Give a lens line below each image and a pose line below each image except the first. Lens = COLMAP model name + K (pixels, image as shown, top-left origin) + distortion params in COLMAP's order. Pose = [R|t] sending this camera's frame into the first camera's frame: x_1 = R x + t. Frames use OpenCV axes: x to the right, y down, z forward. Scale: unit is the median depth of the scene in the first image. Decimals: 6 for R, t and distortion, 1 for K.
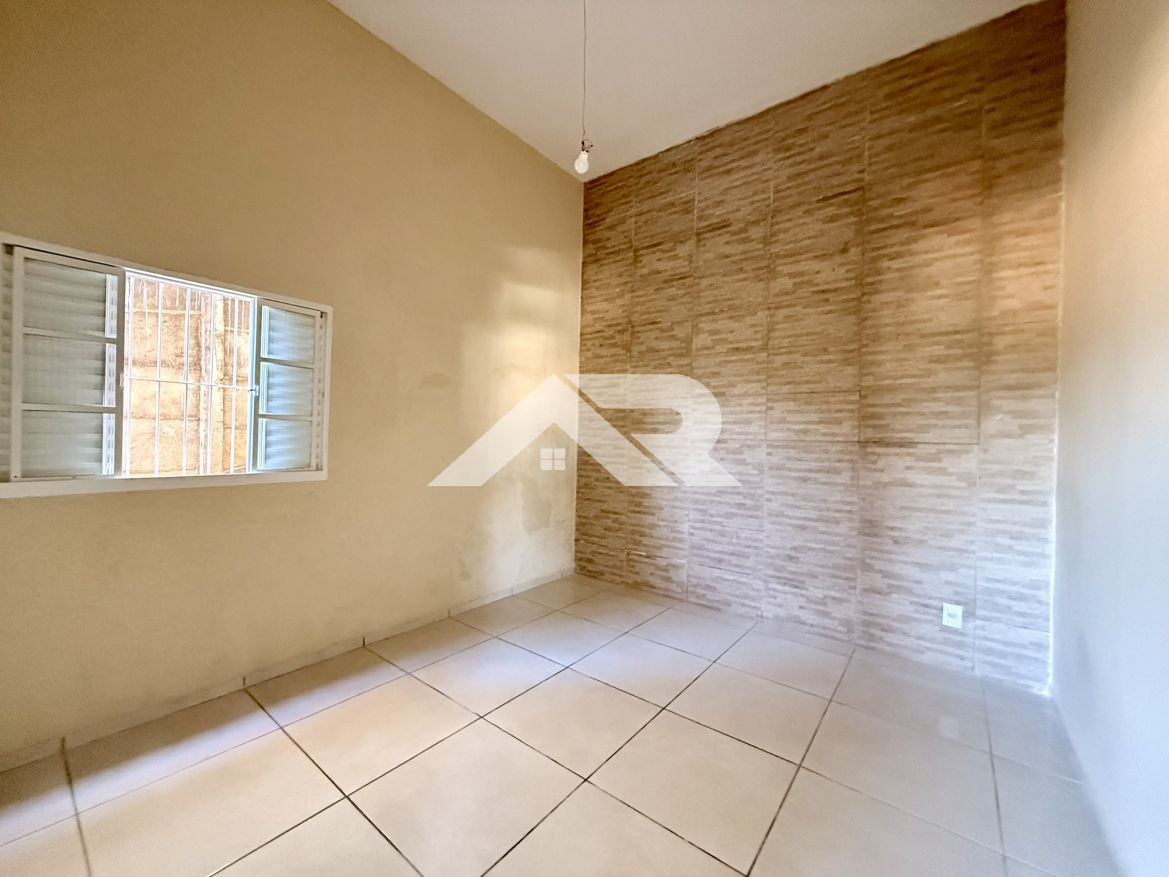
lens RADIAL K [[473.6, 0, 583.5], [0, 473.6, 436.5], [0, 0, 1]] dist [-0.000972, -0.000446]
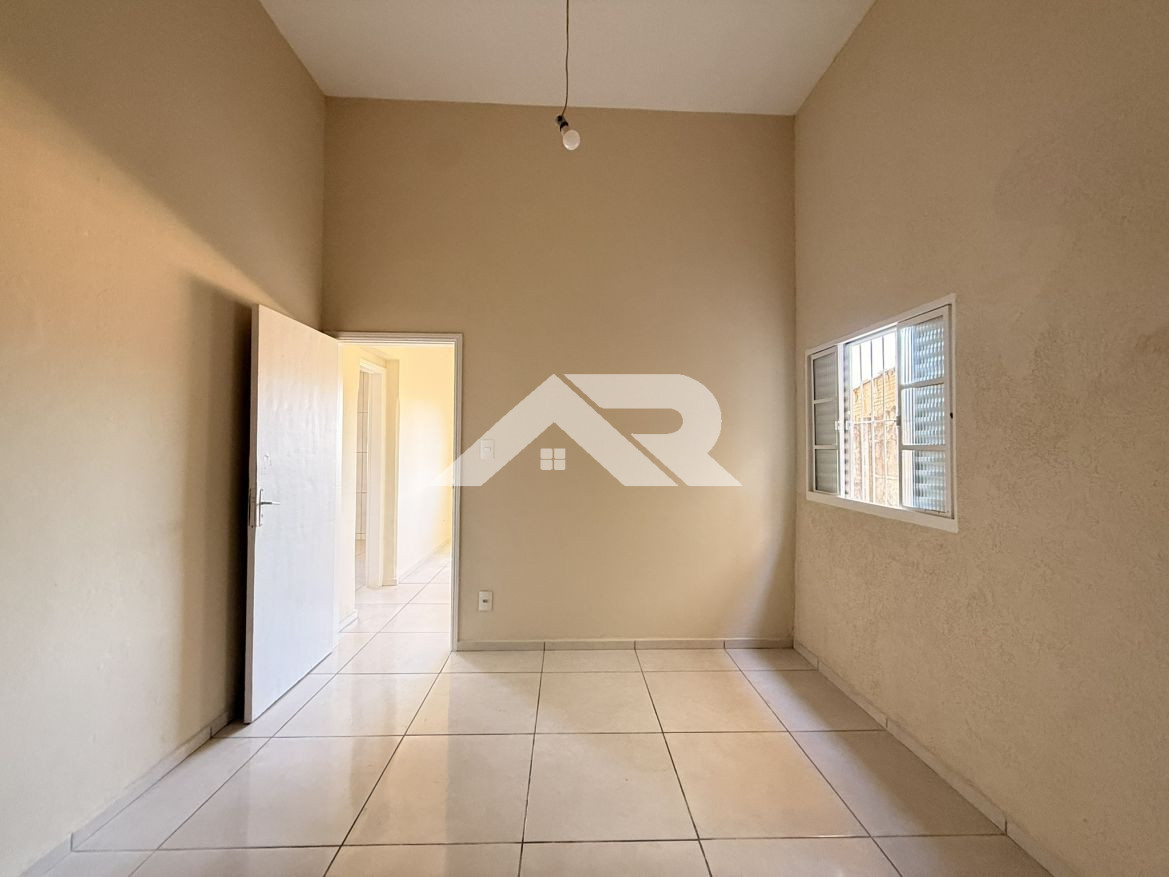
lens RADIAL K [[473.6, 0, 583.5], [0, 473.6, 436.5], [0, 0, 1]] dist [-0.000972, -0.000446]
pose [[-0.759511, -0.045622, -0.648892, 0.227579], [-0.026026, 0.998870, -0.039765, -0.007316], [0.649973, -0.013314, -0.759840, 0.749019]]
